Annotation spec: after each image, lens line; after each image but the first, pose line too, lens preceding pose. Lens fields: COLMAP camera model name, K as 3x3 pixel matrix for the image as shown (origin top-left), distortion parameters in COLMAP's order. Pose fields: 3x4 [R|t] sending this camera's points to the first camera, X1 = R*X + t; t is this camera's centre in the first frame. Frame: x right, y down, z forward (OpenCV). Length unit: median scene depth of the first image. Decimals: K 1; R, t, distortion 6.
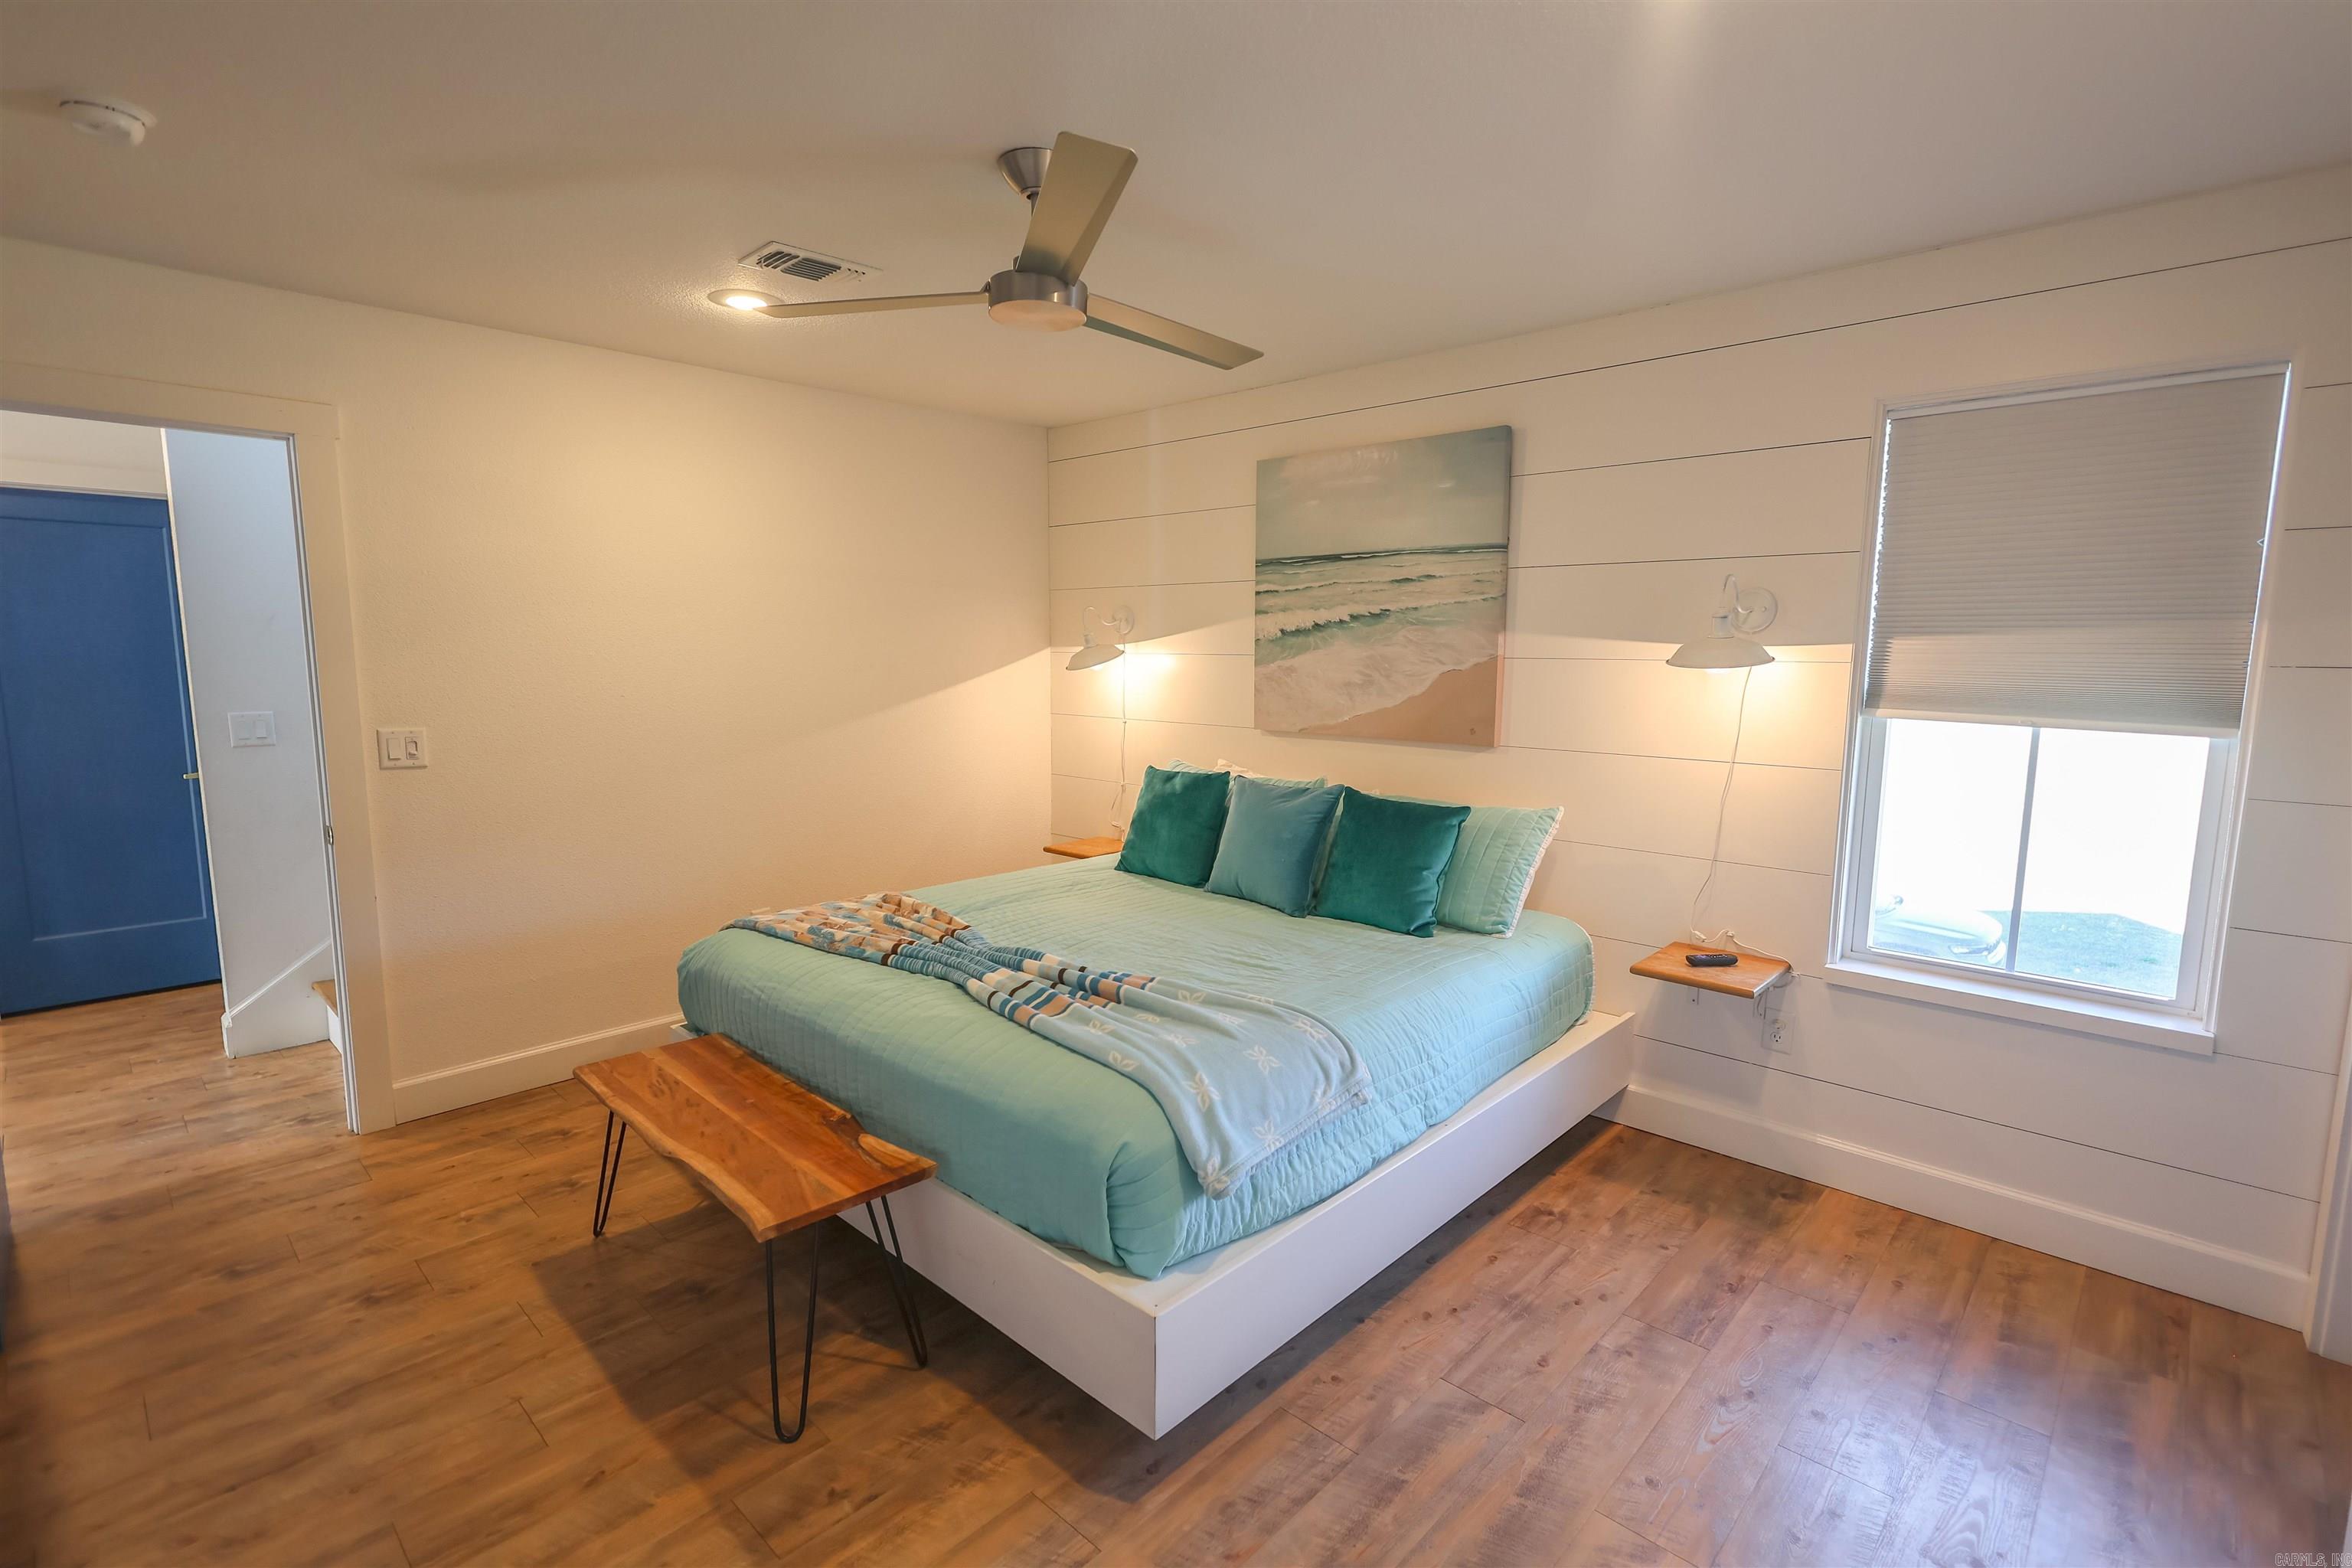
lens RADIAL K [[1080.9, 0, 1176.0], [0, 1080.9, 784.0], [0, 0, 1]] dist [-0.000177, 0.000581]
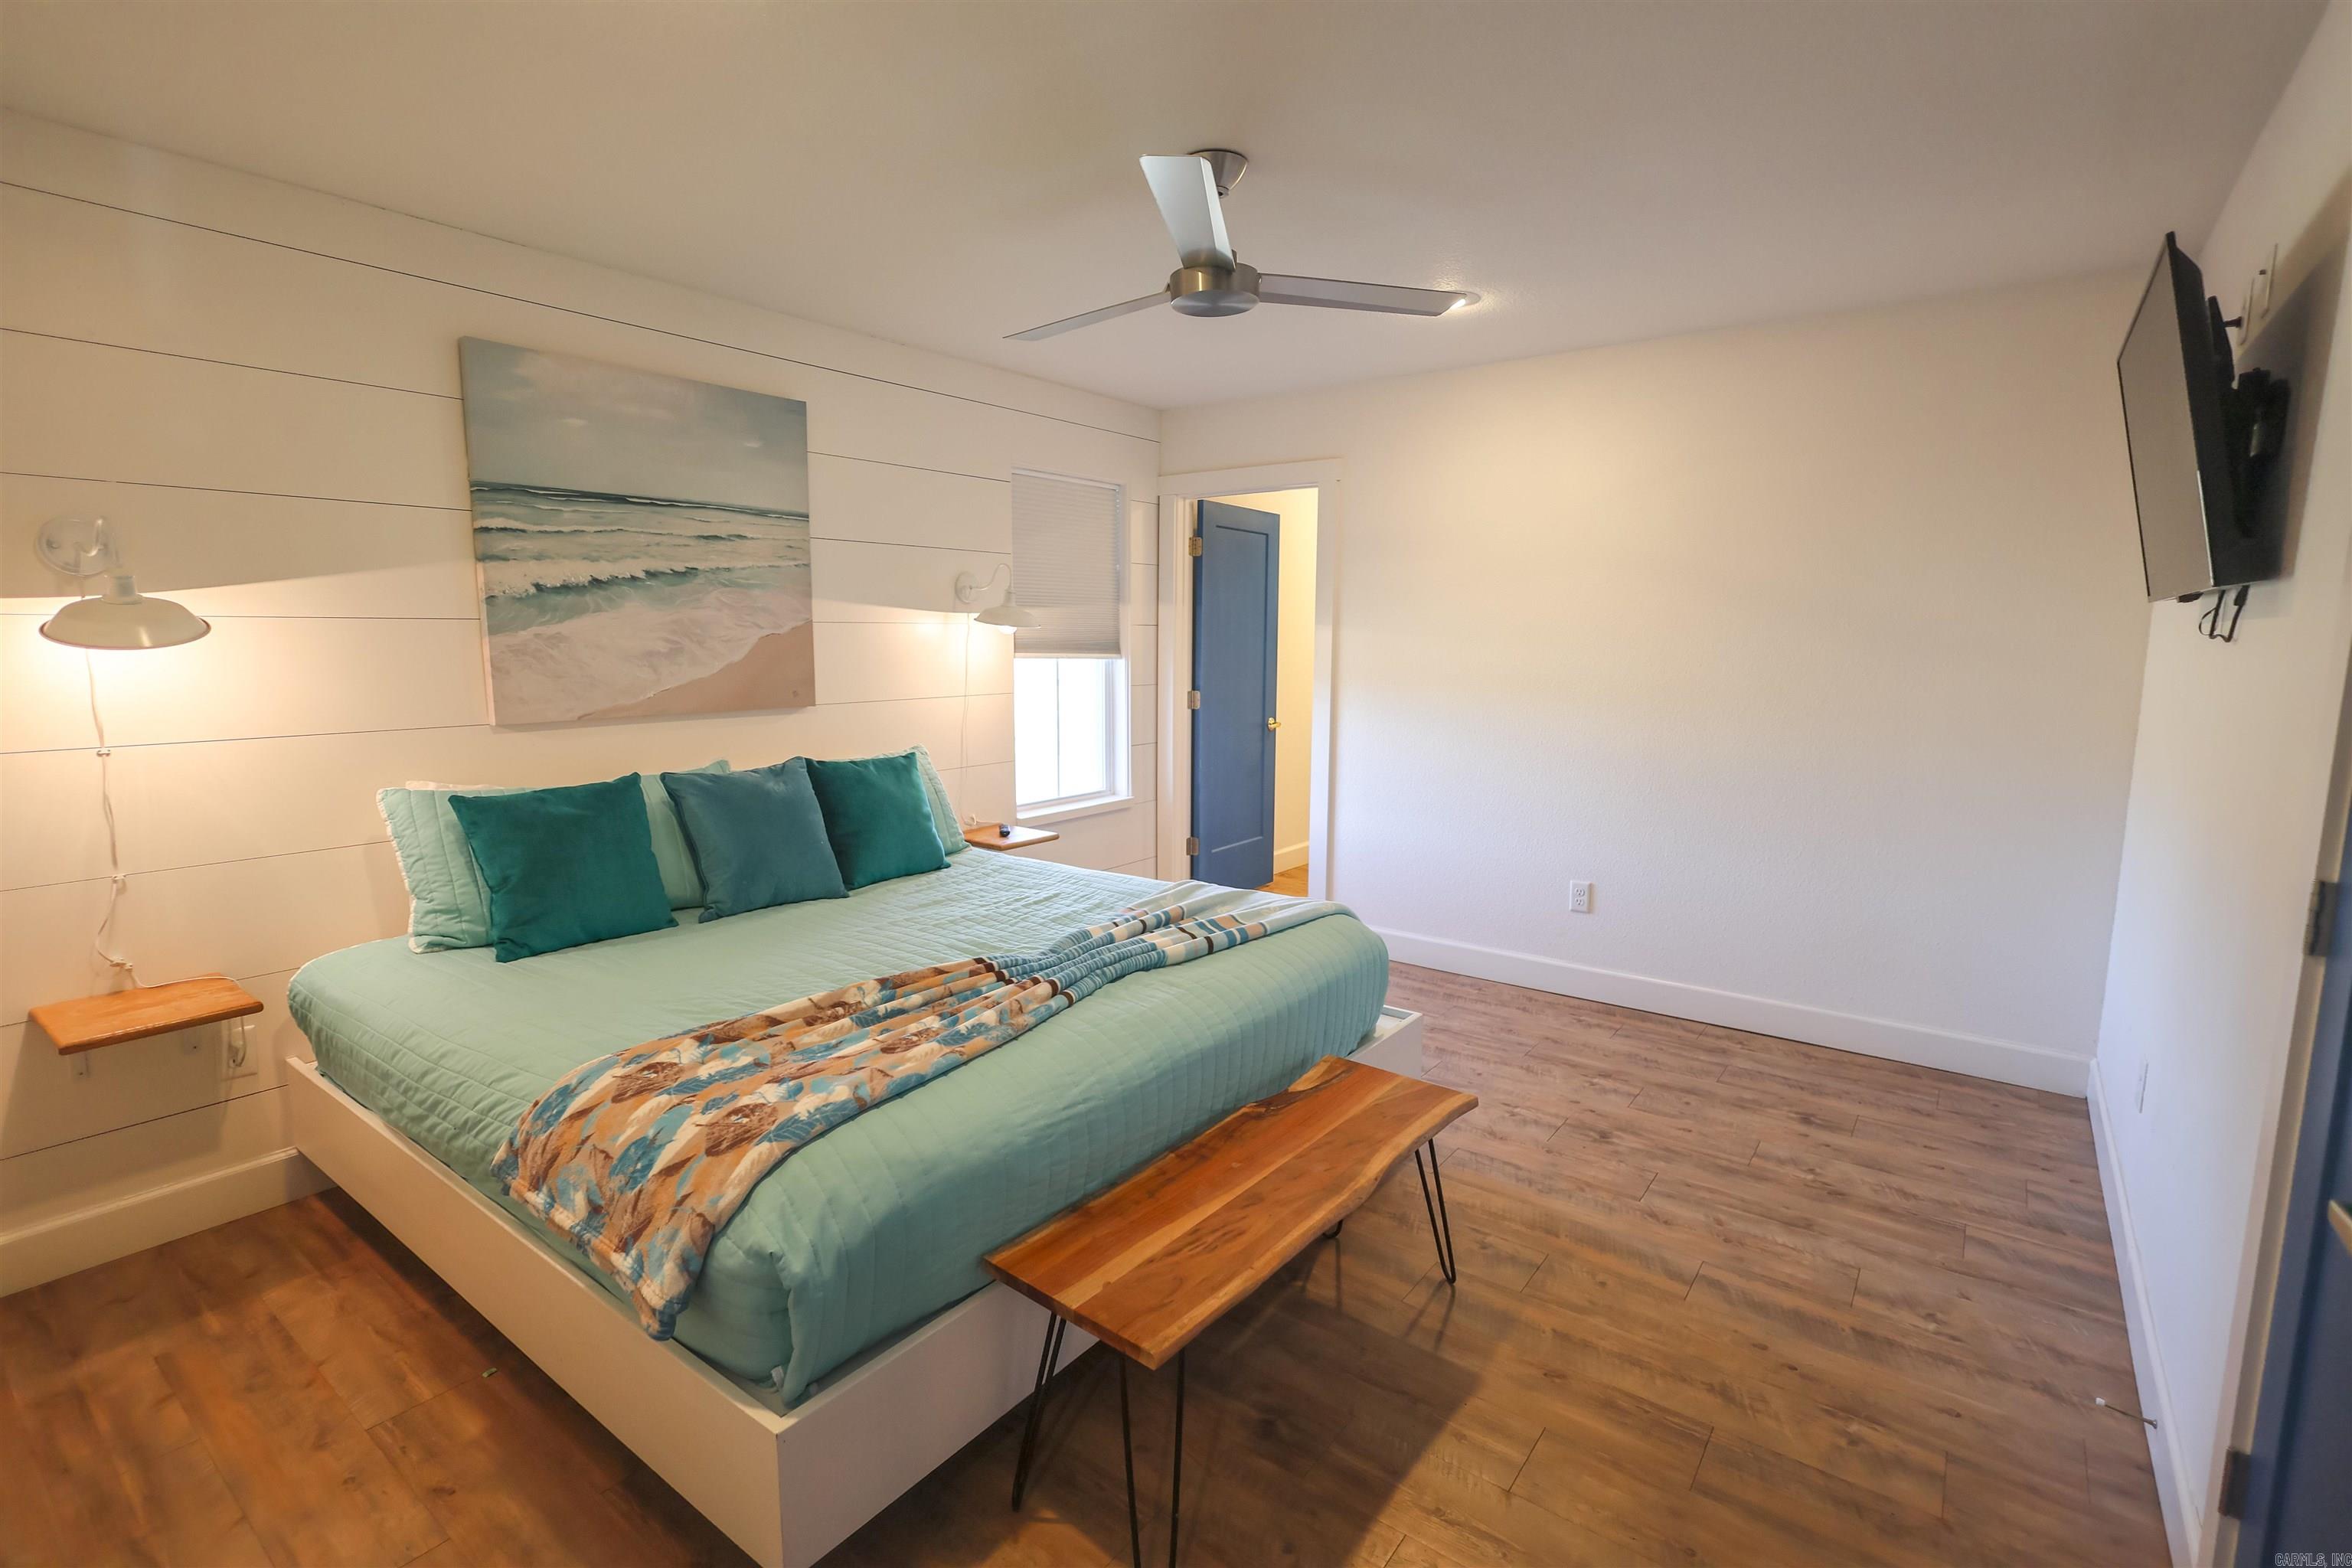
lens RADIAL K [[1080.9, 0, 1176.0], [0, 1080.9, 784.0], [0, 0, 1]] dist [-0.000177, 0.000581]
pose [[-0.107178, -0.144217, 0.983725, -0.748665], [0.124222, 0.979729, 0.157165, -0.076731], [-0.986449, 0.139045, -0.087091, 0.704335]]
